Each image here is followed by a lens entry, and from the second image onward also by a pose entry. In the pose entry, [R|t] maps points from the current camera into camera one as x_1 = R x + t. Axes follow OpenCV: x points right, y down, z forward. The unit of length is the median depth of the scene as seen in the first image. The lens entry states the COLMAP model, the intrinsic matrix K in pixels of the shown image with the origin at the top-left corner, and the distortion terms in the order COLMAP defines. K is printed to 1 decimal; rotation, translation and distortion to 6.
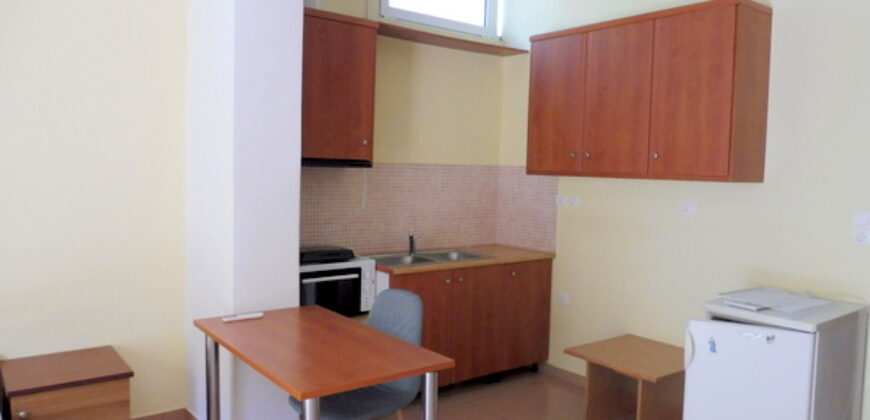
lens RADIAL K [[625.9, 0, 435.0], [0, 625.9, 210.0], [0, 0, 1]] dist [-0.003252, -0.003782]
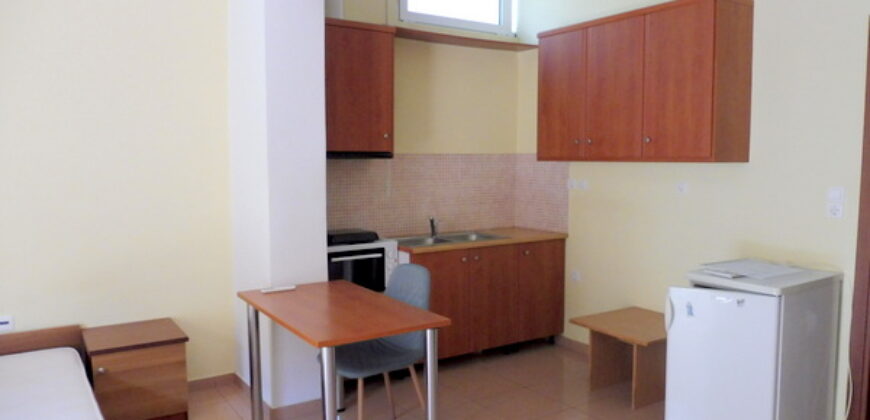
lens RADIAL K [[625.9, 0, 435.0], [0, 625.9, 210.0], [0, 0, 1]] dist [-0.003252, -0.003782]
pose [[0.996511, -0.020234, -0.080967, 0.066397], [0.021377, 0.999683, 0.013269, 0.011719], [0.080673, -0.014954, 0.996628, -0.113222]]
